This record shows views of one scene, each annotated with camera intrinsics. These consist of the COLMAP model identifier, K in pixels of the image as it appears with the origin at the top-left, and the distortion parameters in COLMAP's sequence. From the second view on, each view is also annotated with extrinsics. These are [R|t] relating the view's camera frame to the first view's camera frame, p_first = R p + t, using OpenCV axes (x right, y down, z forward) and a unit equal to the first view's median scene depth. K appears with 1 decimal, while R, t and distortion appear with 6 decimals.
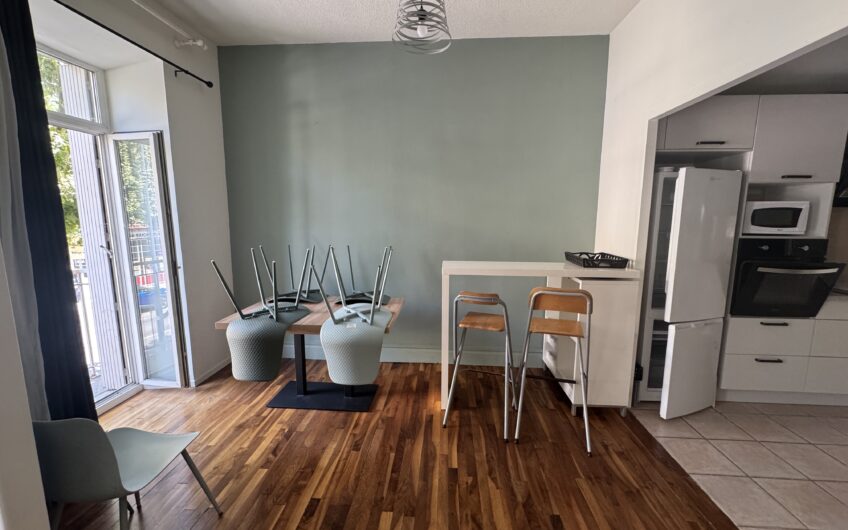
lens RADIAL K [[341.4, 0, 425.3], [0, 341.4, 259.3], [0, 0, 1]] dist [0.000264, -0.000174]
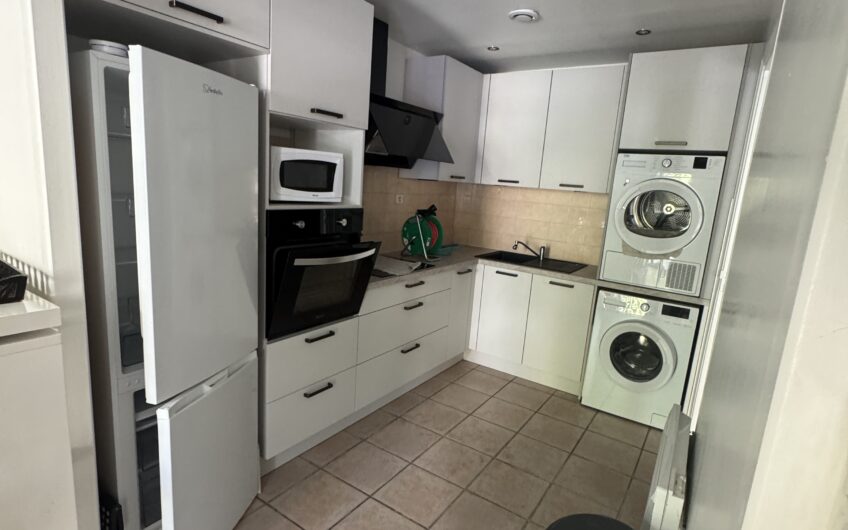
lens RADIAL K [[455.6, 0, 424.0], [0, 455.6, 265.0], [0, 0, 1]] dist [-0.000719, 0.000694]
pose [[0.509647, -0.128291, 0.850765, 0.392522], [0.049923, 0.991564, 0.119617, -0.048411], [-0.858934, -0.018490, 0.511752, 0.378992]]
